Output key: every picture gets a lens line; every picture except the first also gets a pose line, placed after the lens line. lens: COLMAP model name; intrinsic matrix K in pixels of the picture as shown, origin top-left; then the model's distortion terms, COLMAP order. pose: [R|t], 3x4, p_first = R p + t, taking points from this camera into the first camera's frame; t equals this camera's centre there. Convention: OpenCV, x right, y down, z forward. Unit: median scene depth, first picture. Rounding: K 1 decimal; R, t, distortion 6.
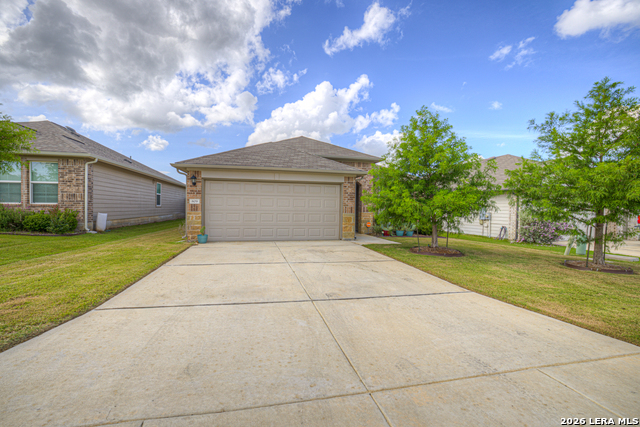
lens RADIAL K [[276.2, 0, 315.8], [0, 276.2, 209.4], [0, 0, 1]] dist [-0.008346, 0.002422]
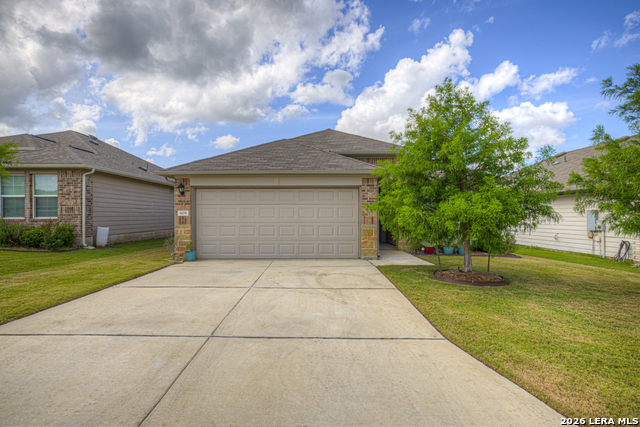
lens RADIAL K [[342.2, 0, 325.5], [0, 342.2, 218.7], [0, 0, 1]] dist [-0.001891, 0.005880]
pose [[0.973668, -0.013026, -0.227599, 0.250451], [0.013876, 0.999901, 0.002137, -0.007498], [0.227549, -0.005239, 0.973753, 0.043171]]
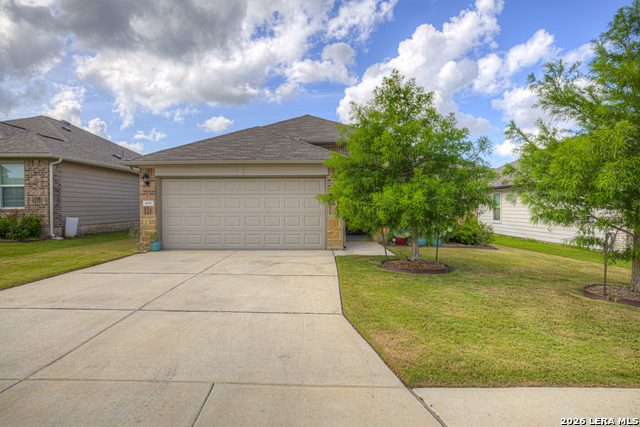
lens RADIAL K [[390.6, 0, 337.0], [0, 390.6, 217.6], [0, 0, 1]] dist [-0.018792, 0.023581]
pose [[0.970457, -0.006993, -0.241172, 0.440497], [0.012910, 0.999653, 0.022962, -0.004394], [0.240928, -0.025397, 0.970211, -0.053661]]
